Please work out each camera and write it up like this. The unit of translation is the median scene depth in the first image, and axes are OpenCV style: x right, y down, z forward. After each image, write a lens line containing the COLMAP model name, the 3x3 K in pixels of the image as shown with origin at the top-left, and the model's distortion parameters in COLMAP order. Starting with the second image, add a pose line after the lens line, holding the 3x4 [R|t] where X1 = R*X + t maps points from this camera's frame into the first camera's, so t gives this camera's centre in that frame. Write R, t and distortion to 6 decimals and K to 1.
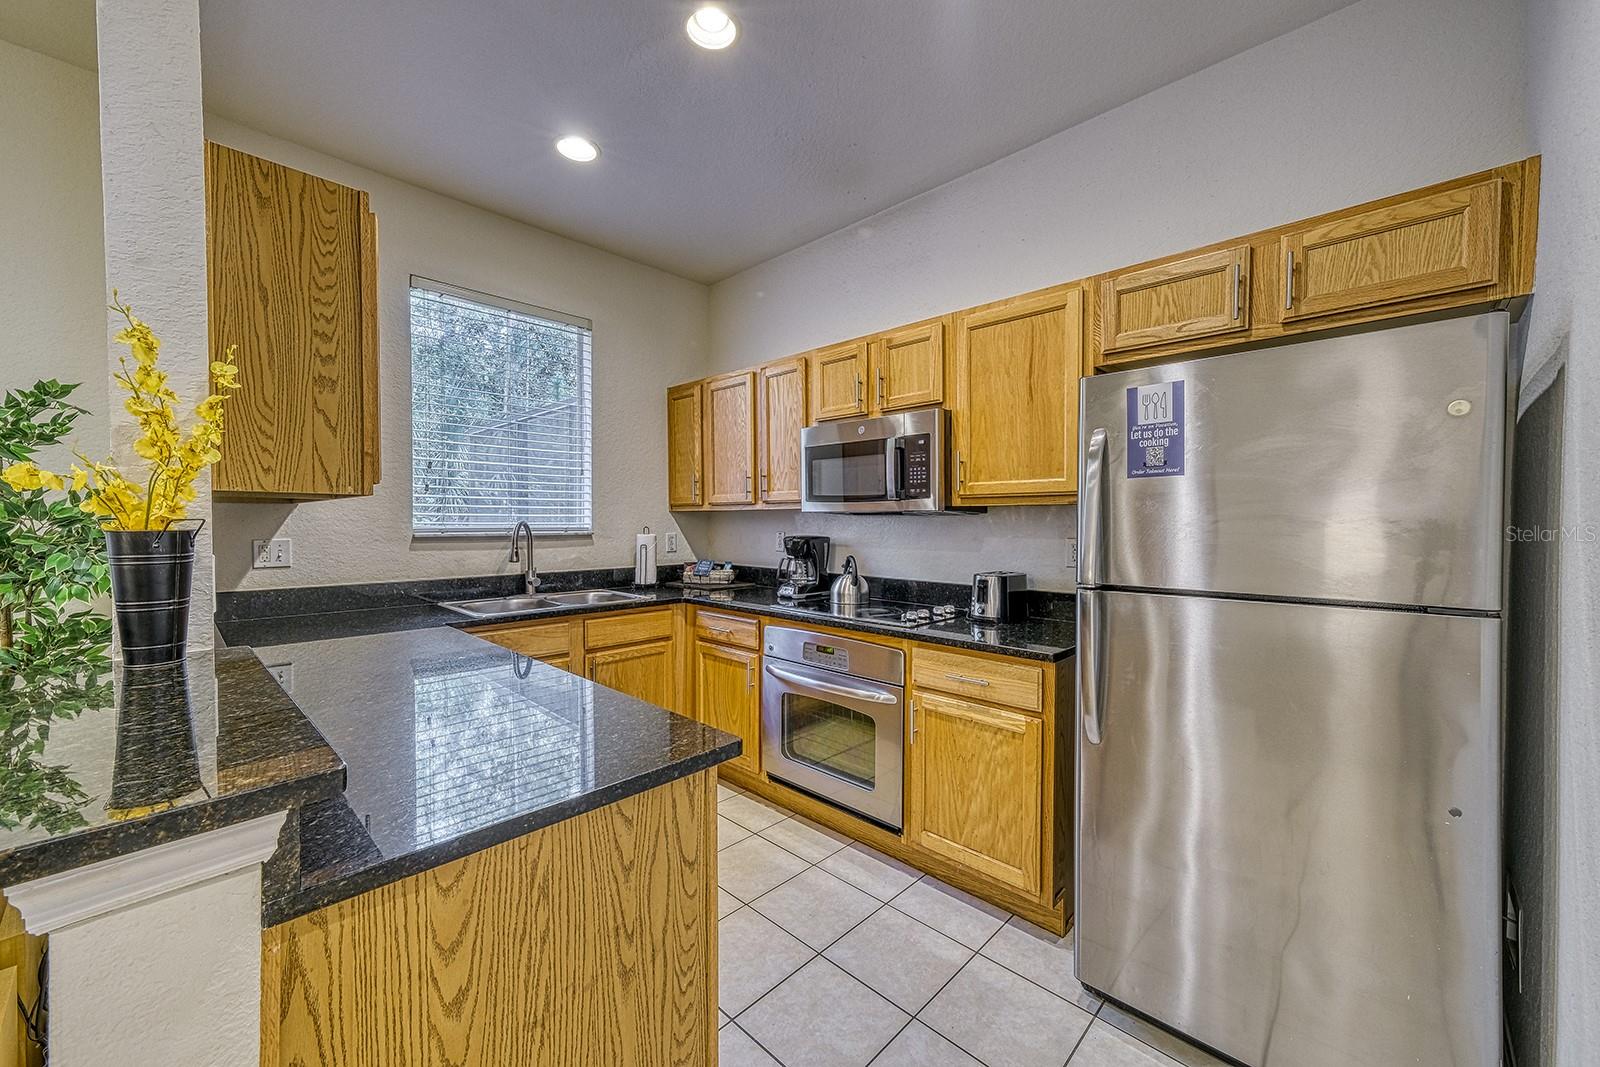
lens RADIAL K [[610.3, 0, 800.0], [0, 610.3, 533.5], [0, 0, 1]] dist [0.005730, 0.000066]
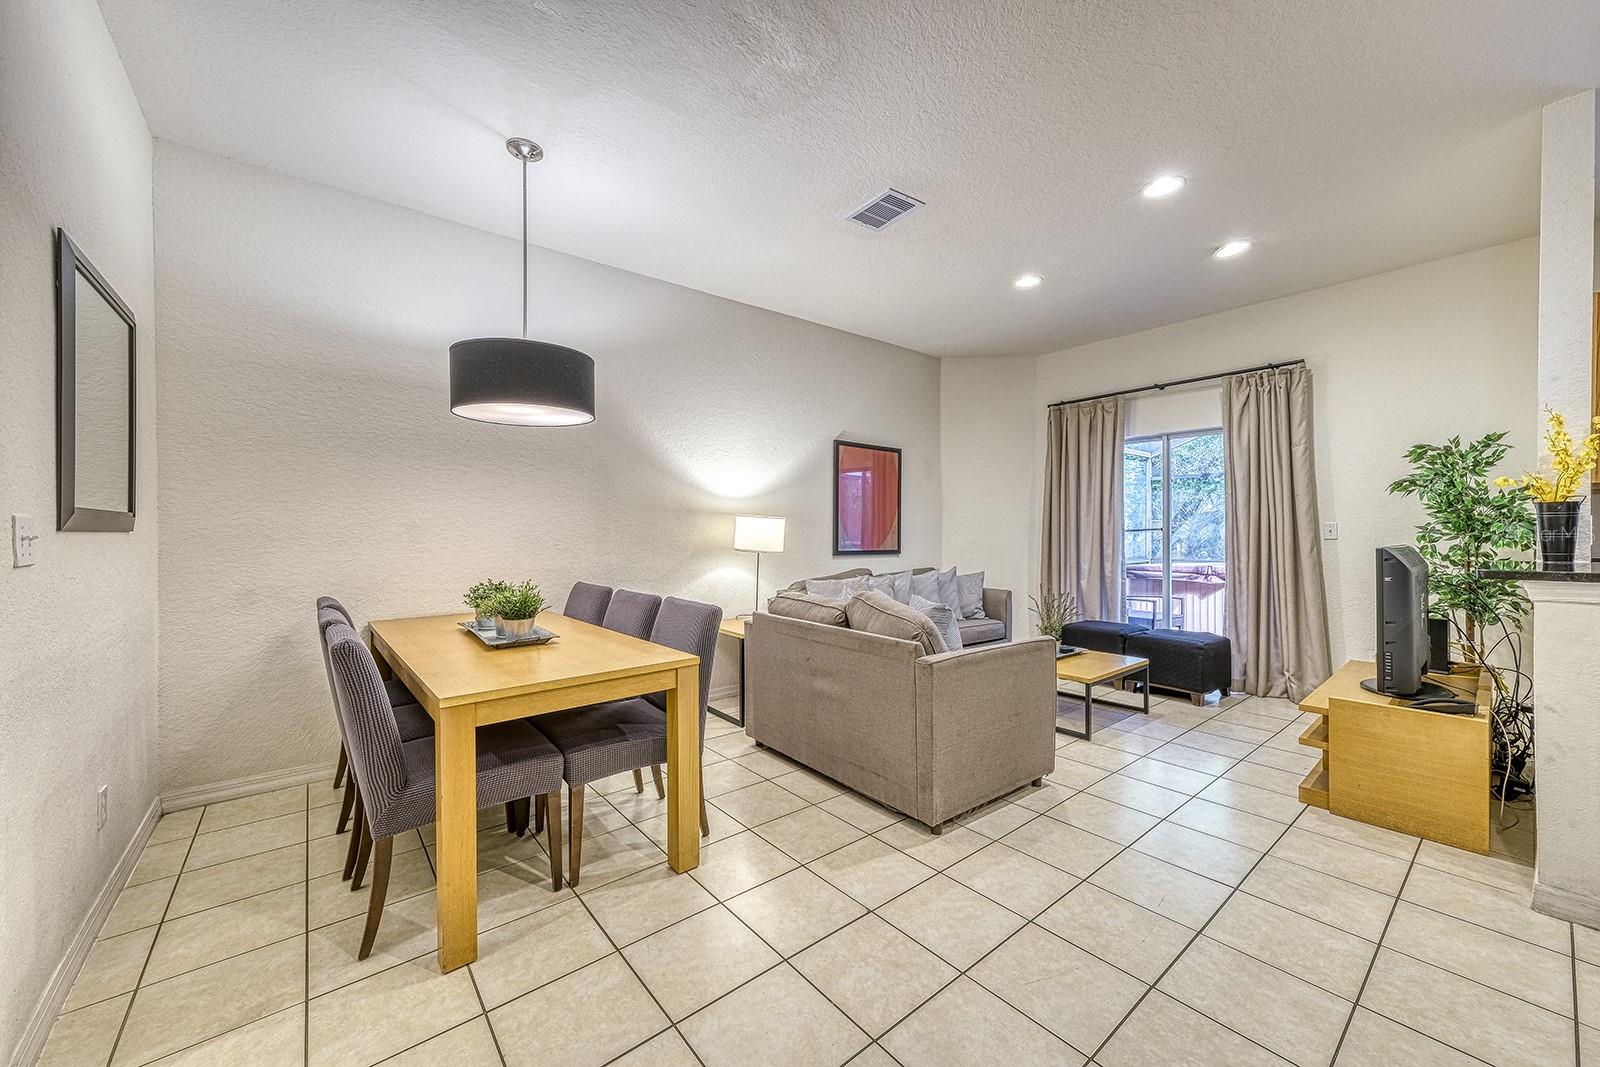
lens RADIAL K [[609.3, 0, 800.0], [0, 609.3, 533.5], [0, 0, 1]] dist [0.008625, 0.000444]
pose [[-0.106480, 0.001925, -0.994313, 0.687124], [-0.019567, 0.999800, 0.004031, 0.072435], [0.994122, 0.019884, -0.106422, -0.699181]]
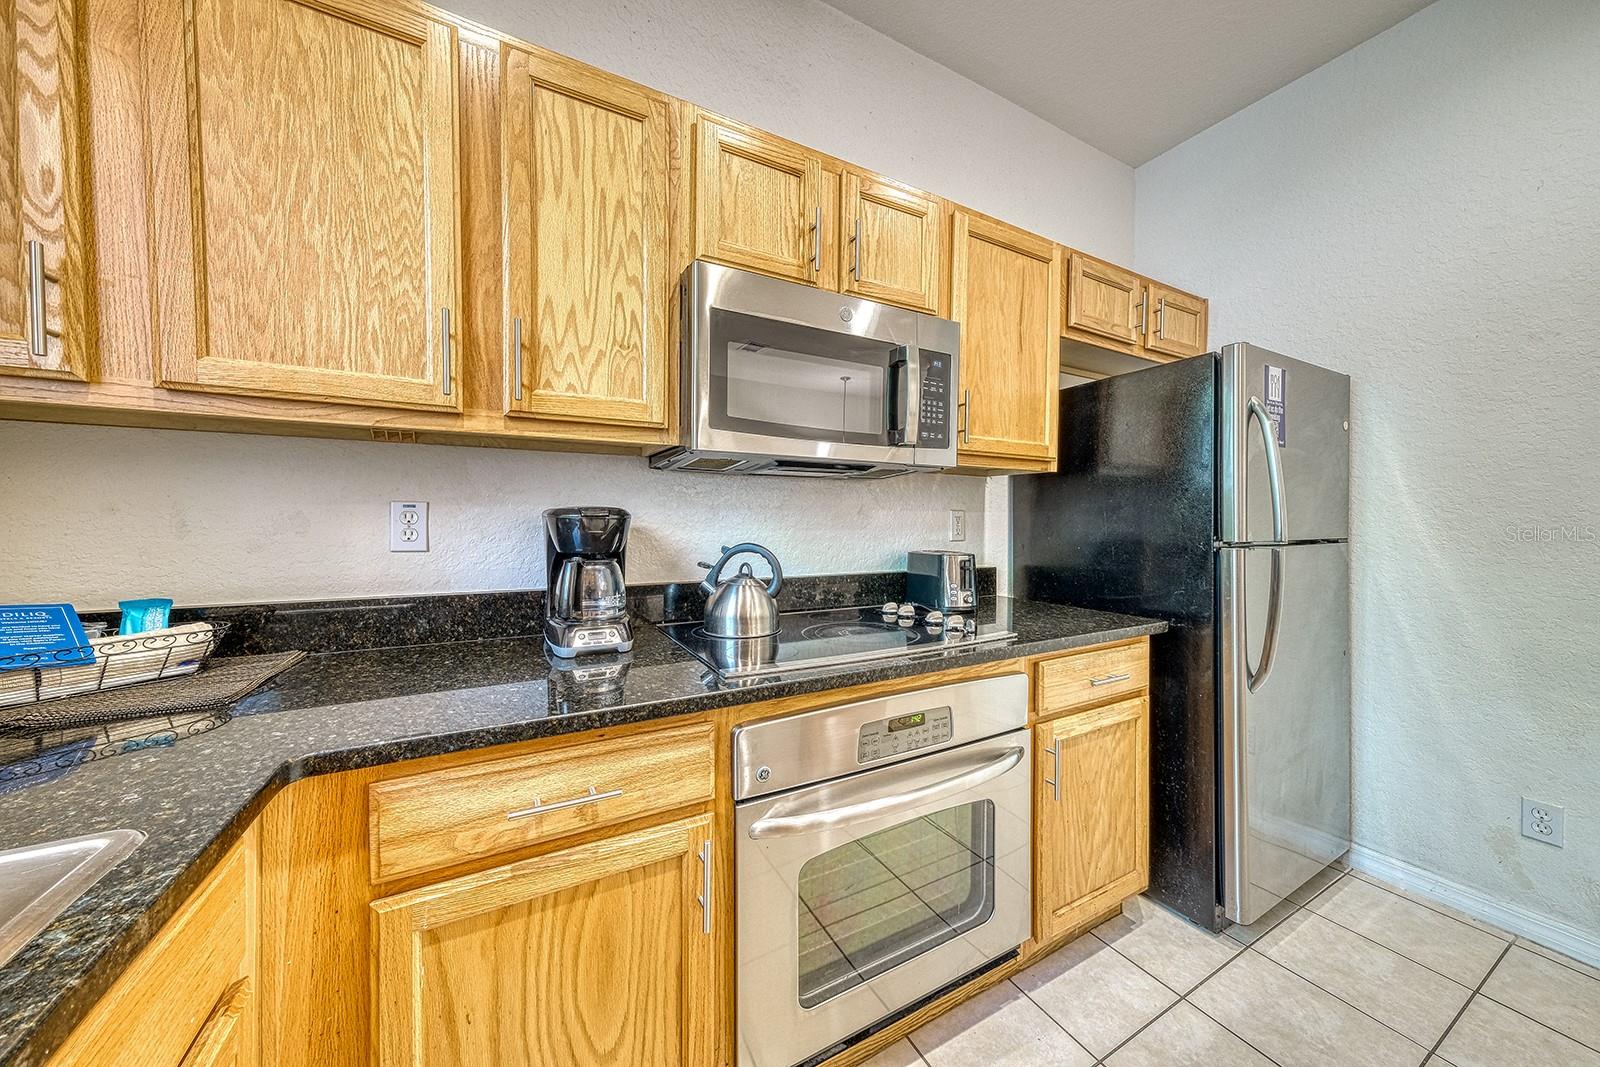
lens RADIAL K [[549.8, 0, 799.6], [0, 549.8, 530.4], [0, 0, 1]] dist [-0.004942, 0.007120]
pose [[0.289295, -0.019974, 0.957032, -0.468865], [0.018218, 0.999716, 0.015357, 0.024010], [-0.957067, 0.012993, 0.289577, 1.054122]]
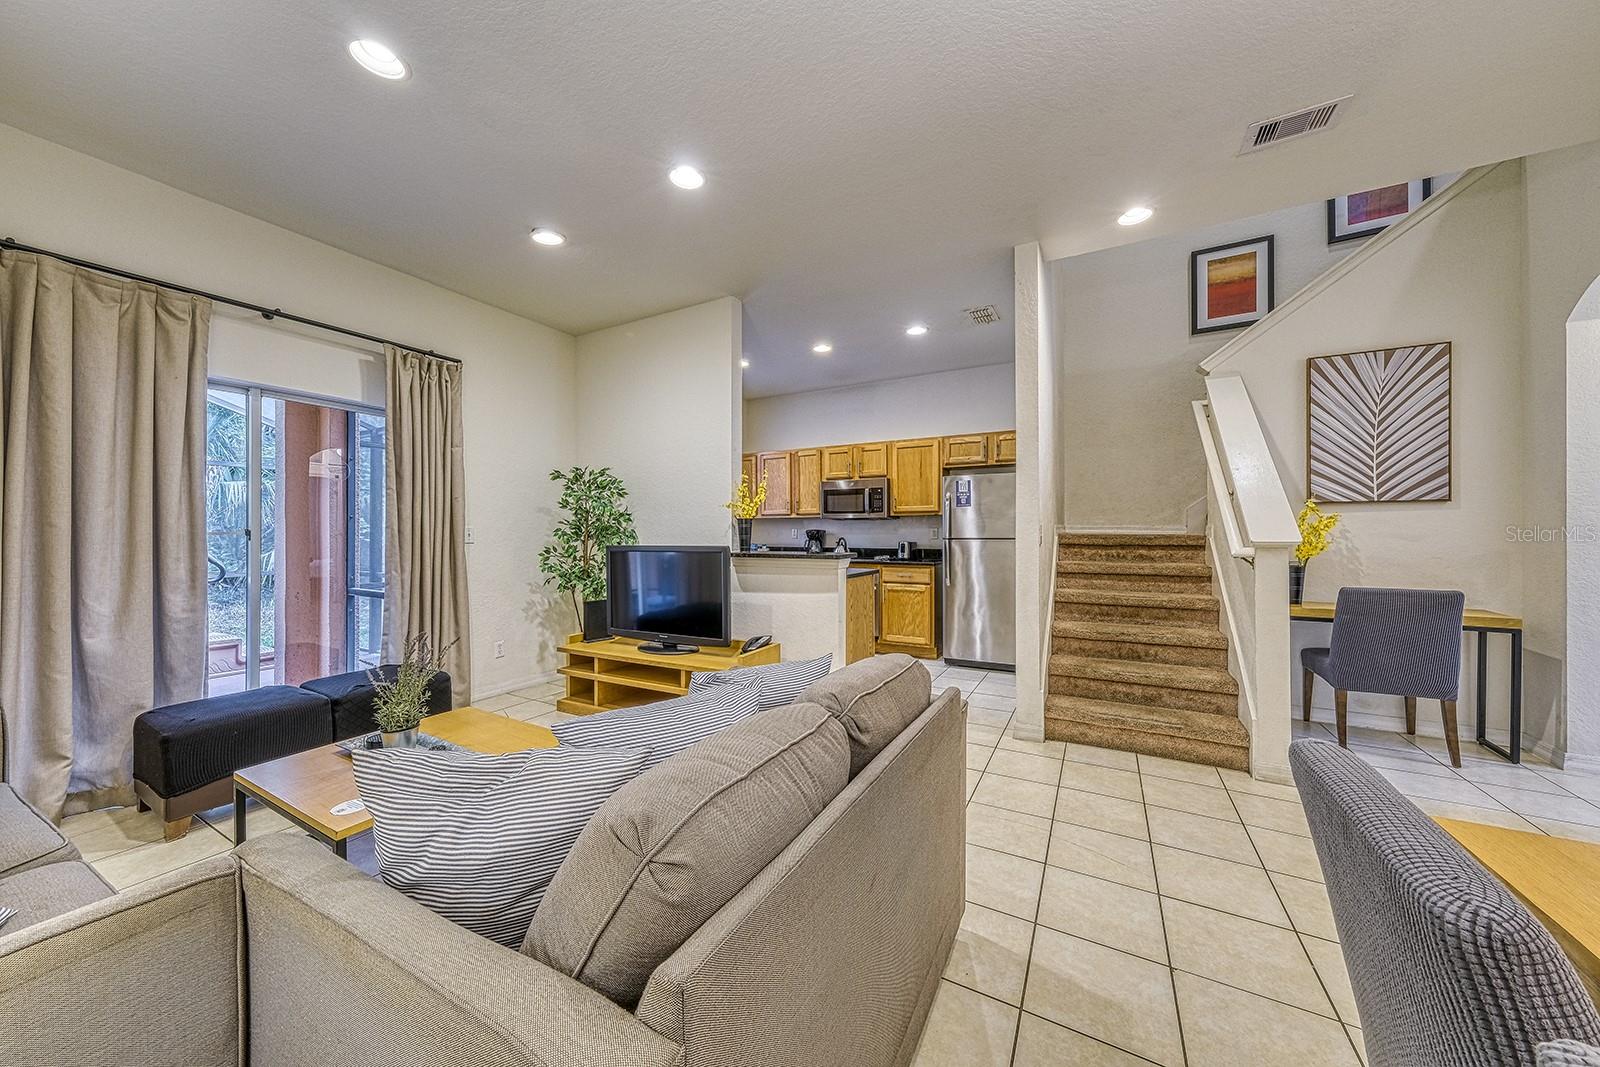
lens RADIAL K [[549.8, 0, 799.6], [0, 549.8, 530.4], [0, 0, 1]] dist [-0.004942, 0.007120]
pose [[0.965640, -0.001462, 0.259879, -0.783013], [0.008735, 0.999602, -0.026834, 0.082174], [-0.259736, 0.028182, 0.965268, -1.226109]]
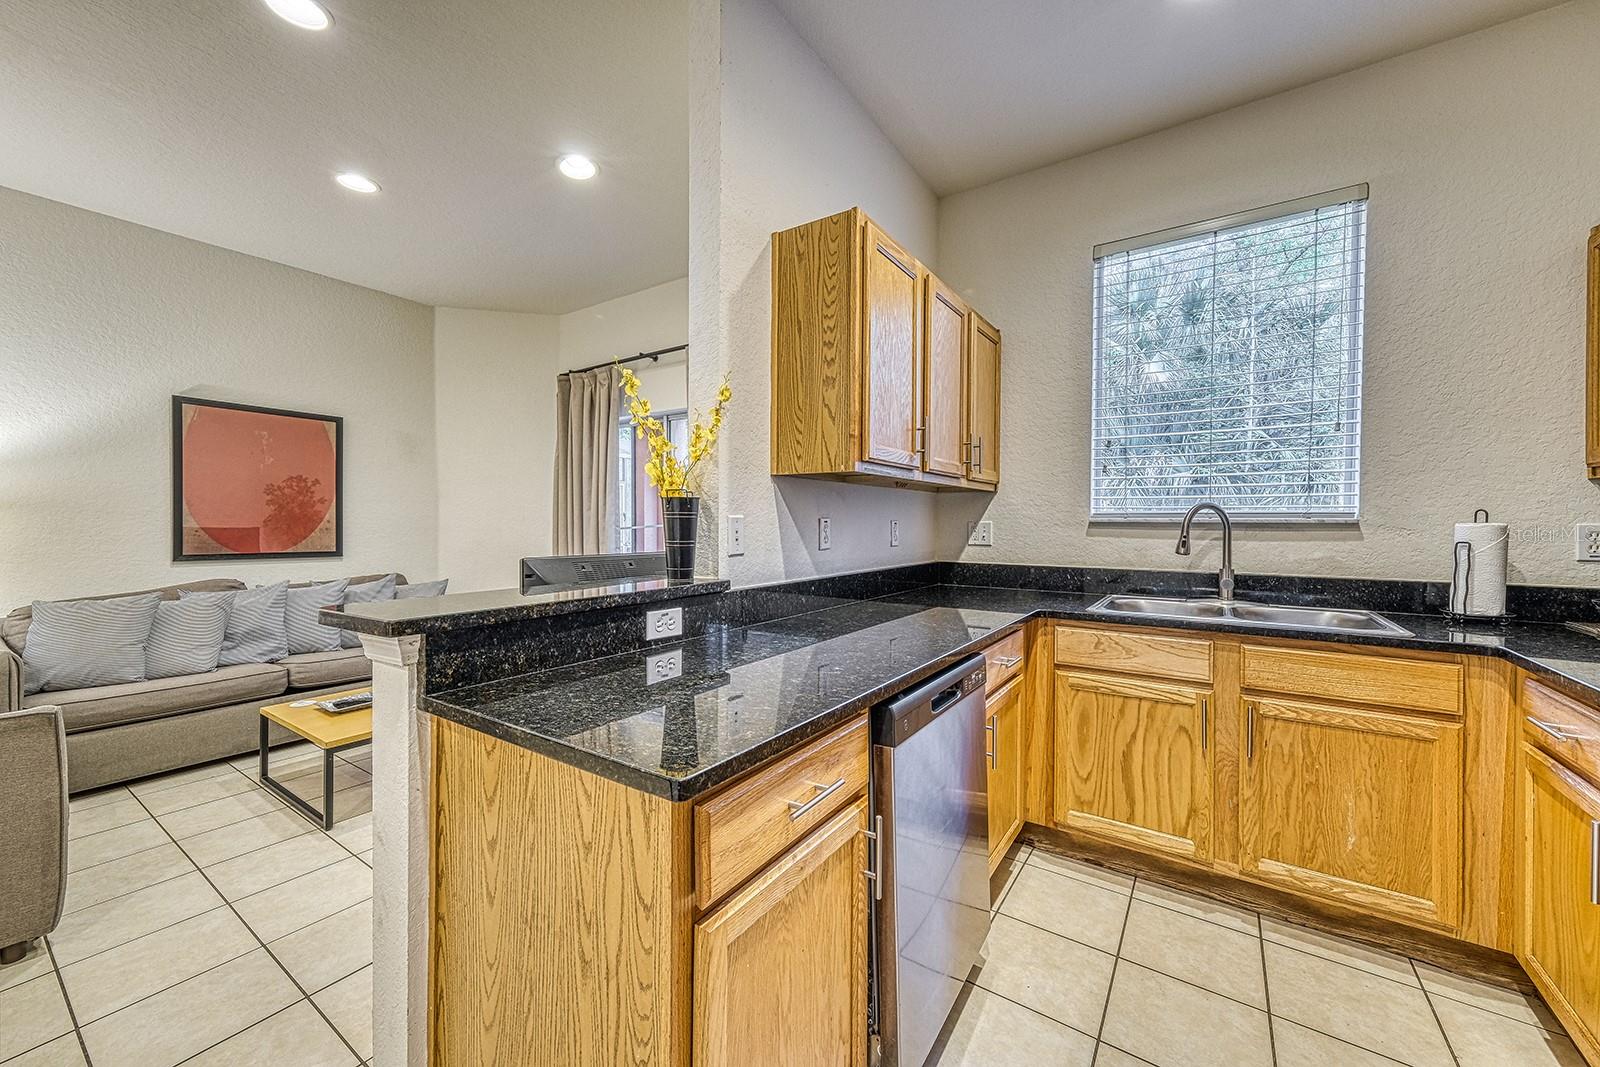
lens RADIAL K [[610.3, 0, 800.0], [0, 610.3, 533.5], [0, 0, 1]] dist [0.005730, 0.000066]
pose [[0.174682, 0.017470, -0.984470, 0.278922], [-0.024714, 0.999605, 0.013354, 0.027772], [0.984315, 0.021997, 0.175045, 0.487094]]
